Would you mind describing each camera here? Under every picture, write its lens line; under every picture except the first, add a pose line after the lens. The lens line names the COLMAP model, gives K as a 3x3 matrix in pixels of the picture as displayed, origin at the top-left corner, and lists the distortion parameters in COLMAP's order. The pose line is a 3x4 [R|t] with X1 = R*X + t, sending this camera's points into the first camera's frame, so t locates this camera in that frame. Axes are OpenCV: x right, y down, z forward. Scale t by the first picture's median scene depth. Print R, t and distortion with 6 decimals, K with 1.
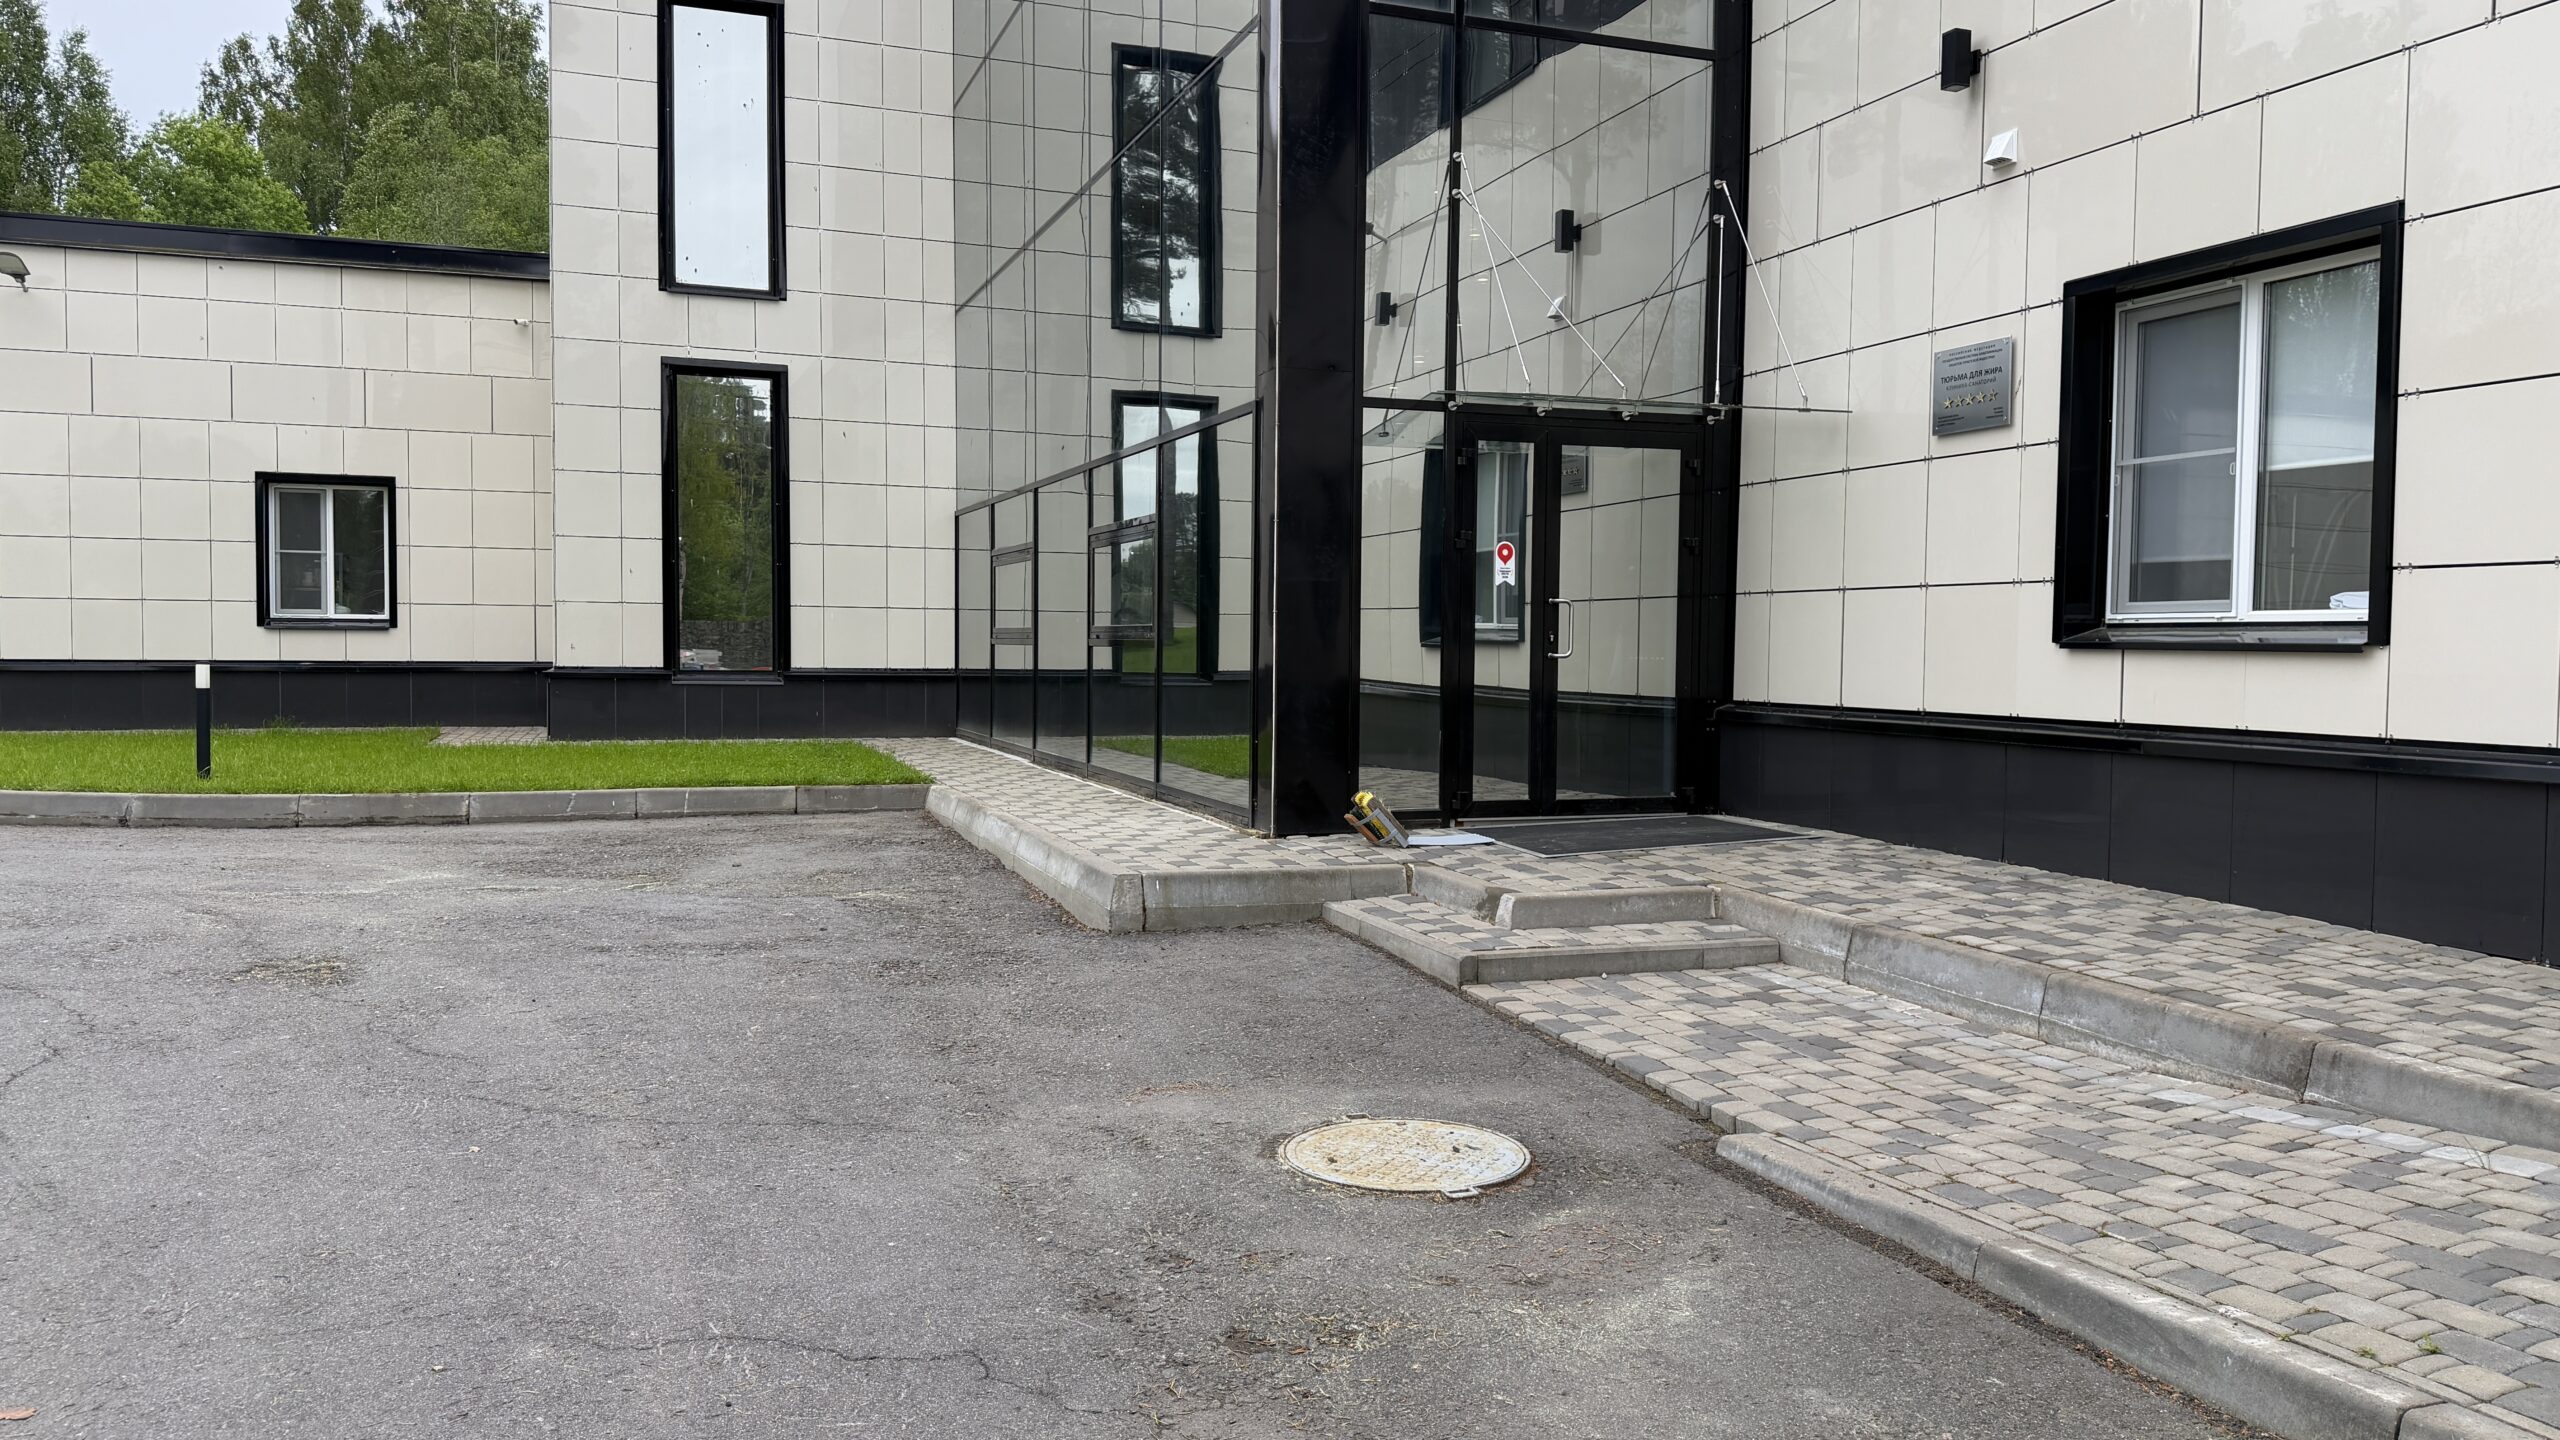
lens RADIAL K [[1766.4, 0, 1279.5], [0, 1766.4, 722.7], [0, 0, 1]] dist [0.067767, -0.090207]
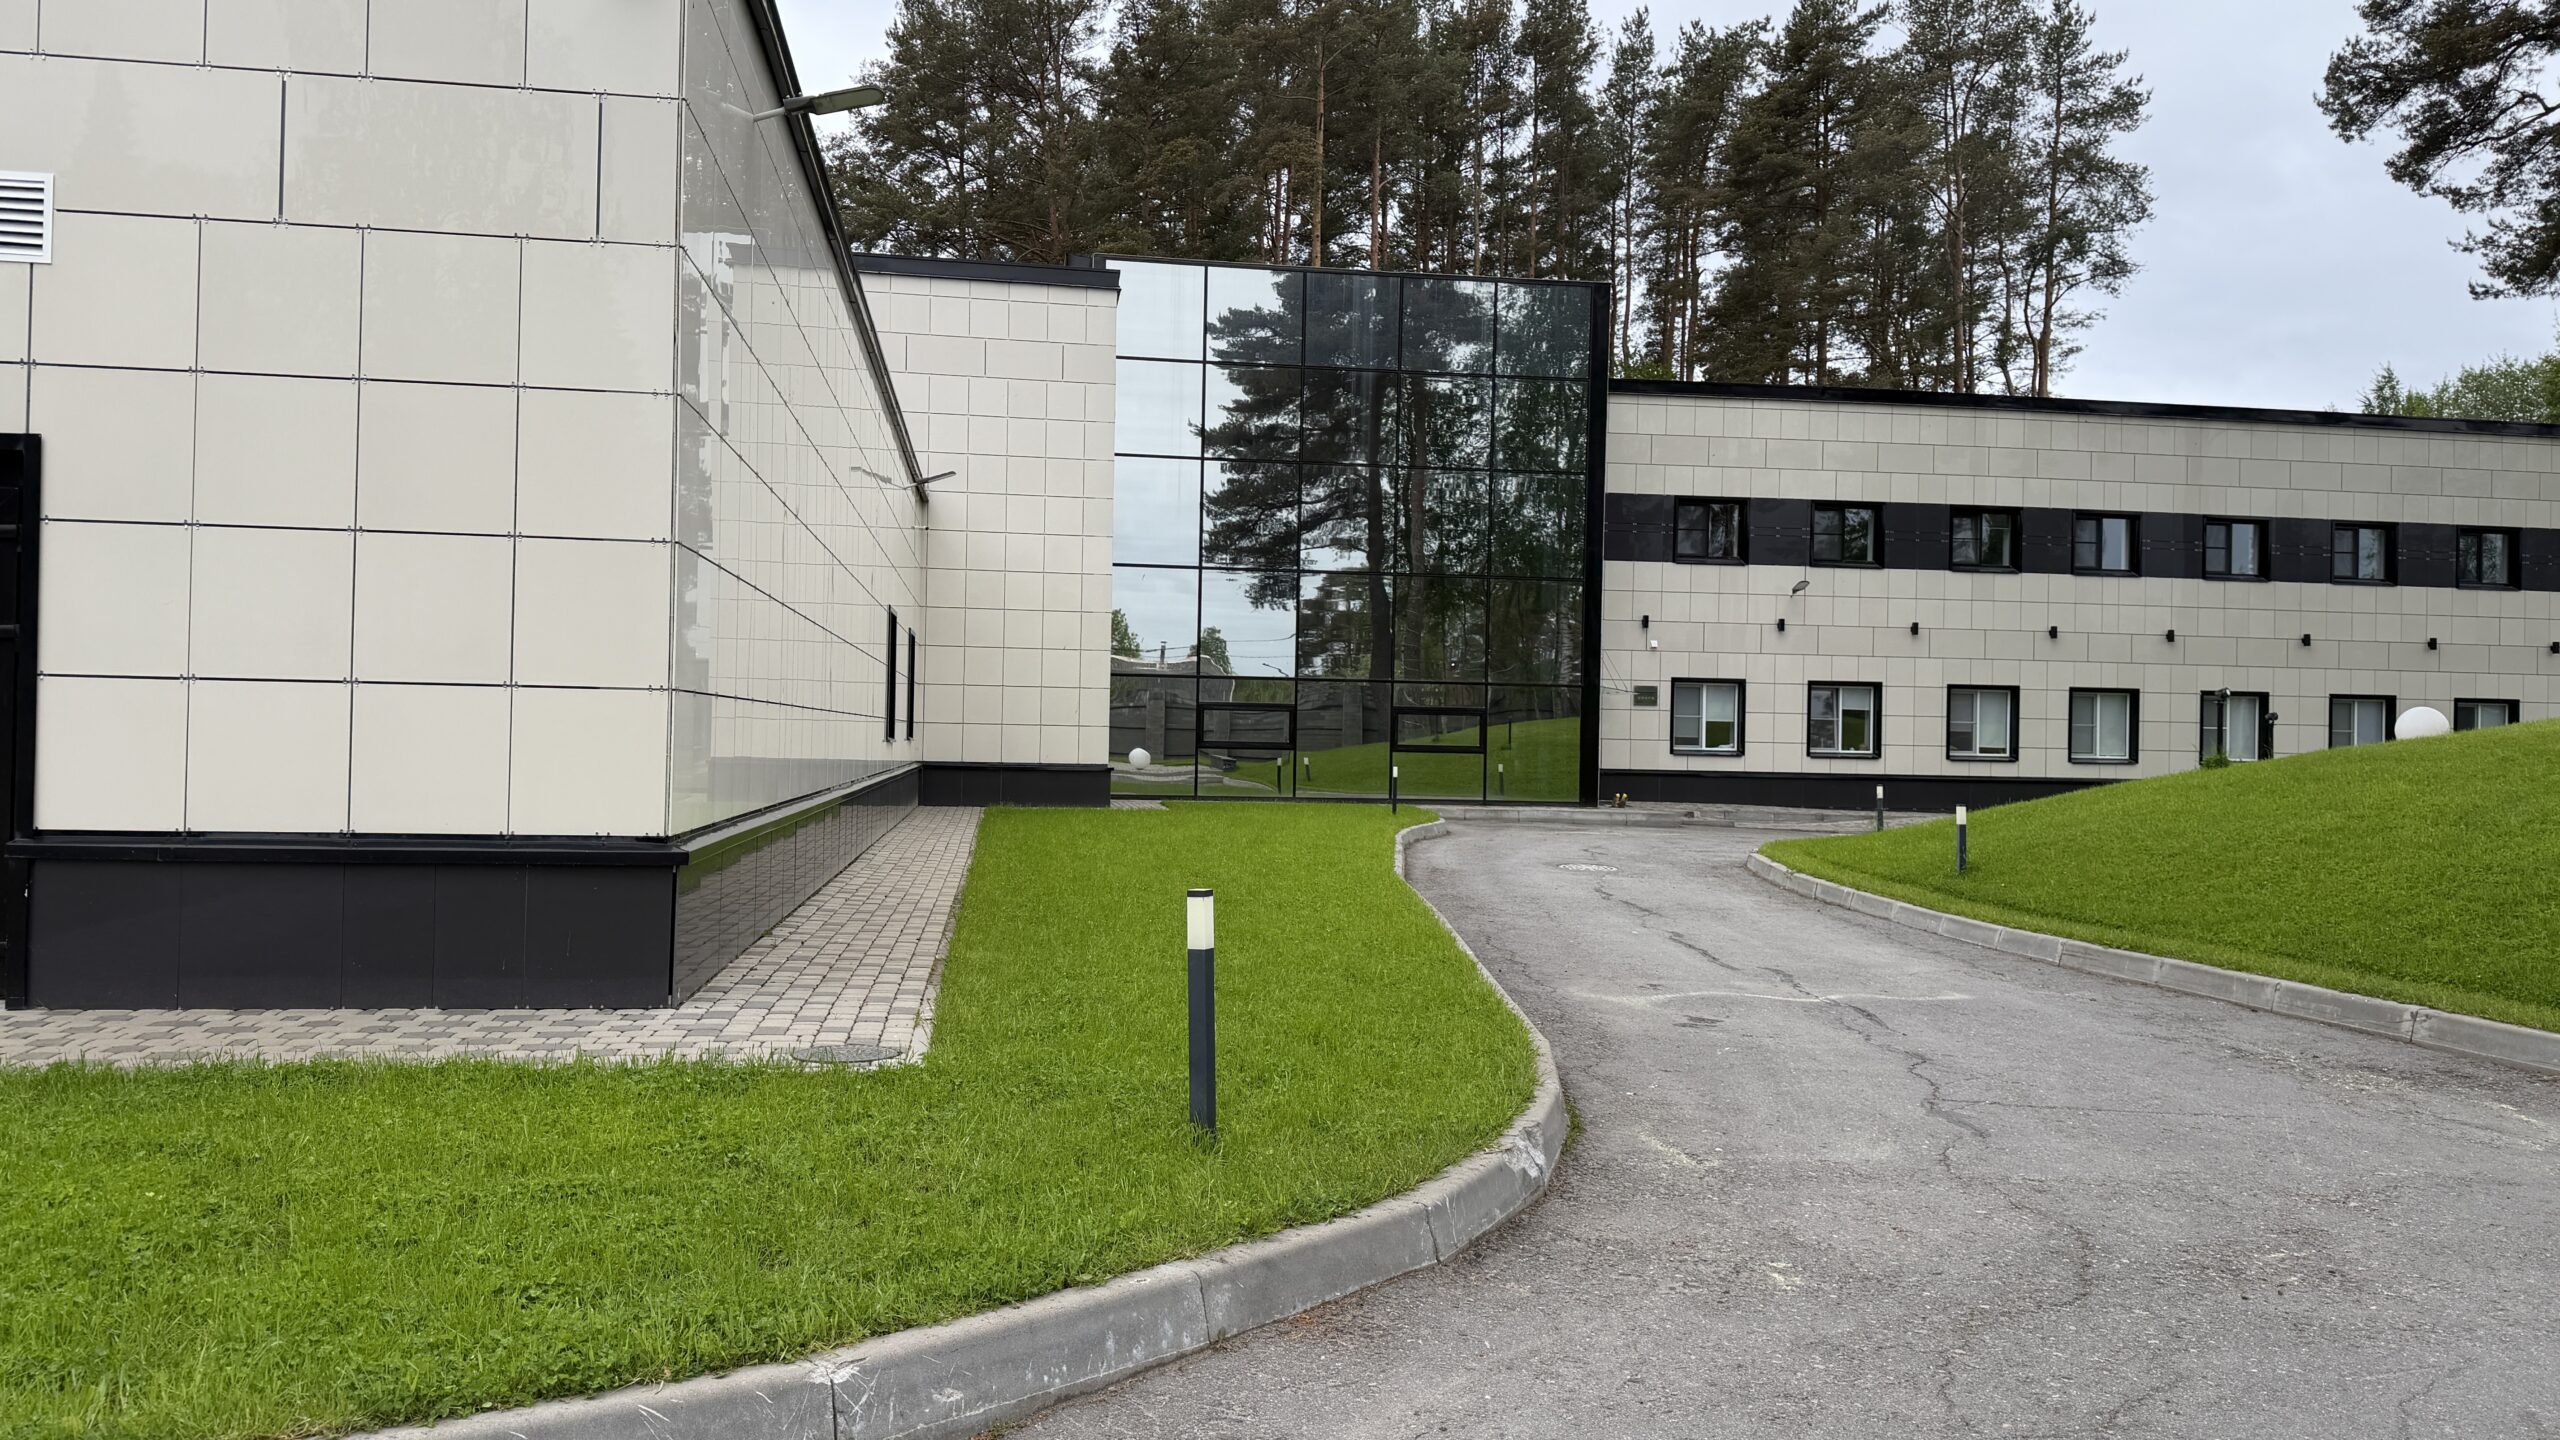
lens RADIAL K [[1766.4, 0, 1280.7], [0, 1766.4, 720.9], [0, 0, 1]] dist [0.067767, -0.090207]
pose [[0.195355, 0.000817, 0.980732, -4.413423], [0.028889, 0.999561, -0.006588, -0.131328], [-0.980307, 0.029620, 0.195245, 1.118137]]
